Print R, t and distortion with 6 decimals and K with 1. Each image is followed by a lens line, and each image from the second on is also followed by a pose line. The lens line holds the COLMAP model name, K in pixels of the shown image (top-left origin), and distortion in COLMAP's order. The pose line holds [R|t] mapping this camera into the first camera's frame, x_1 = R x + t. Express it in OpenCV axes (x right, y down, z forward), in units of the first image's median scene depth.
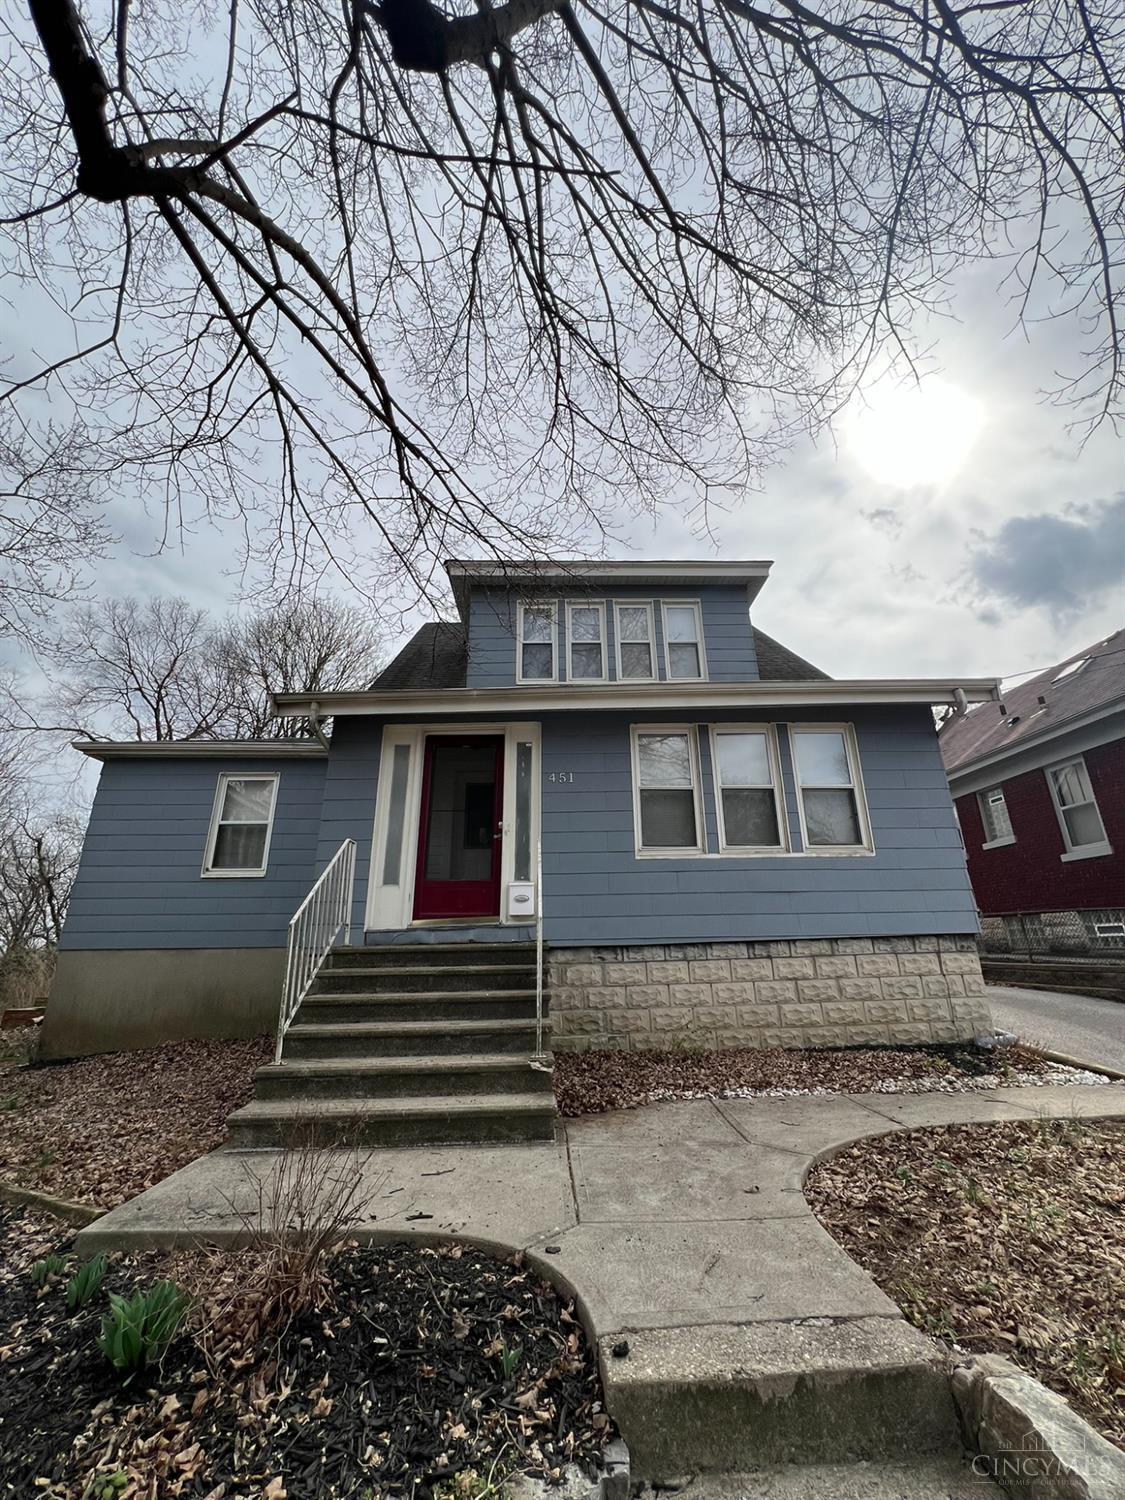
lens RADIAL K [[599.1, 0, 562.2], [0, 599.1, 757.4], [0, 0, 1]] dist [-0.010127, -0.000138]
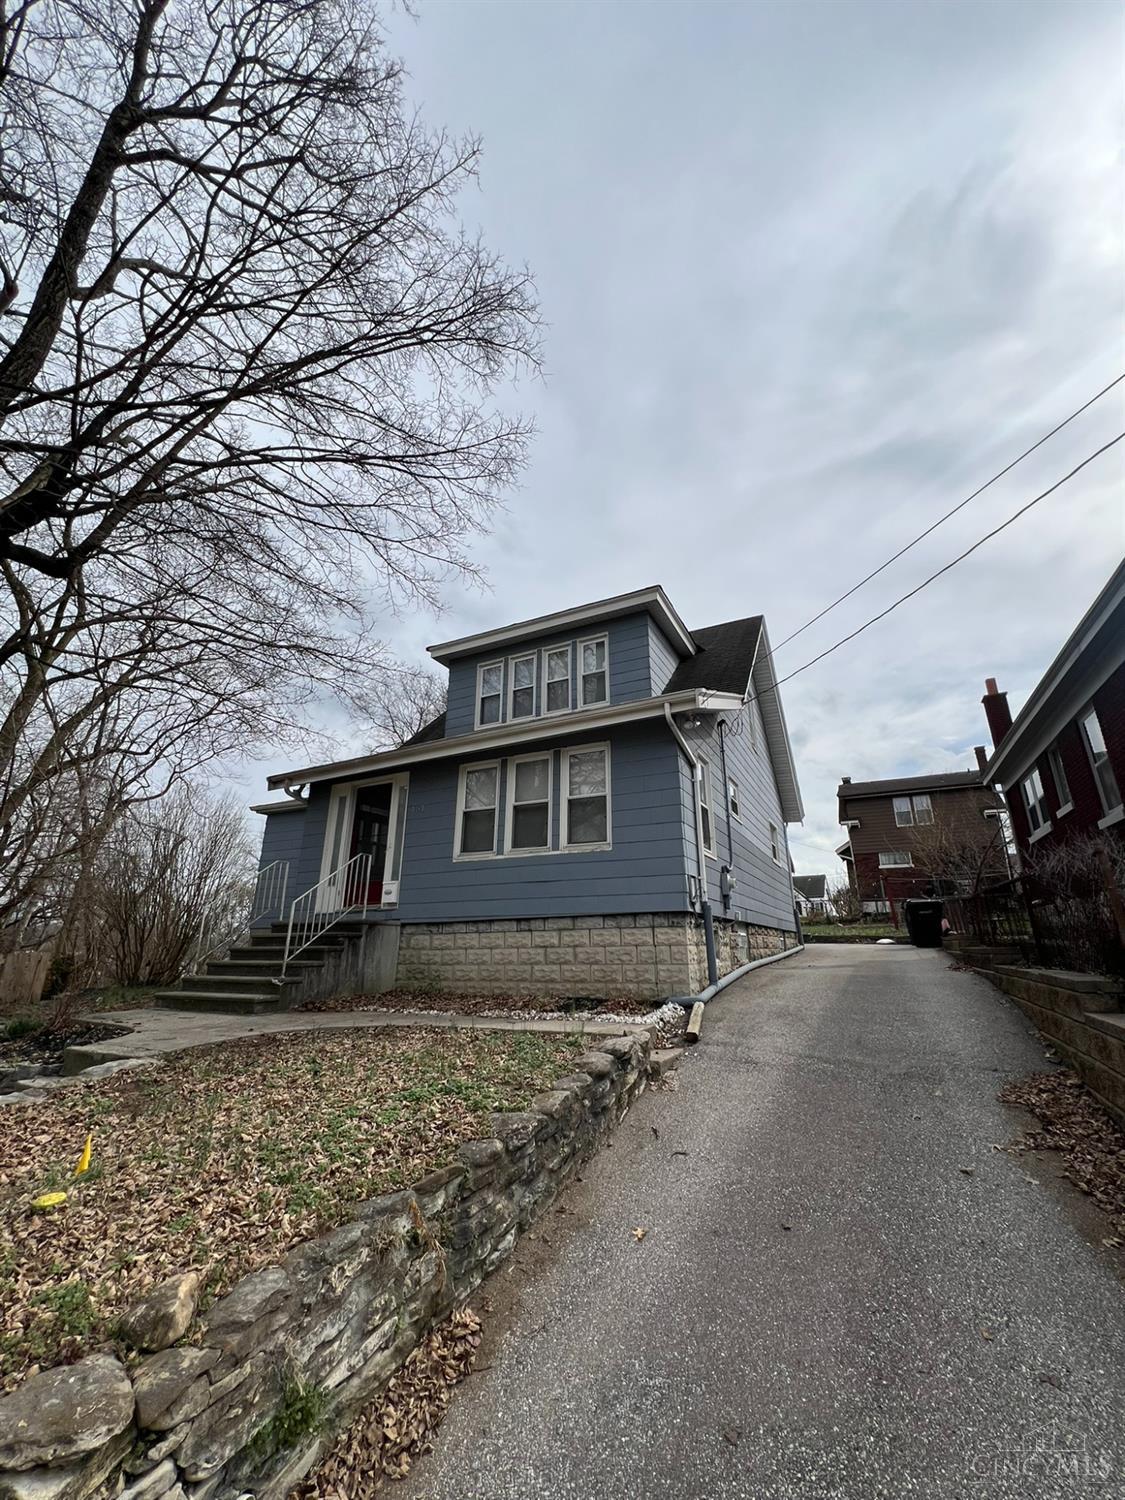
lens RADIAL K [[603.0, 0, 561.9], [0, 603.0, 743.0], [0, 0, 1]] dist [-0.003740, 0.000353]
pose [[0.880024, -0.140515, -0.453667, 1.081767], [0.137154, 0.989722, -0.040497, -0.019626], [0.454695, -0.026584, 0.890251, -0.167335]]
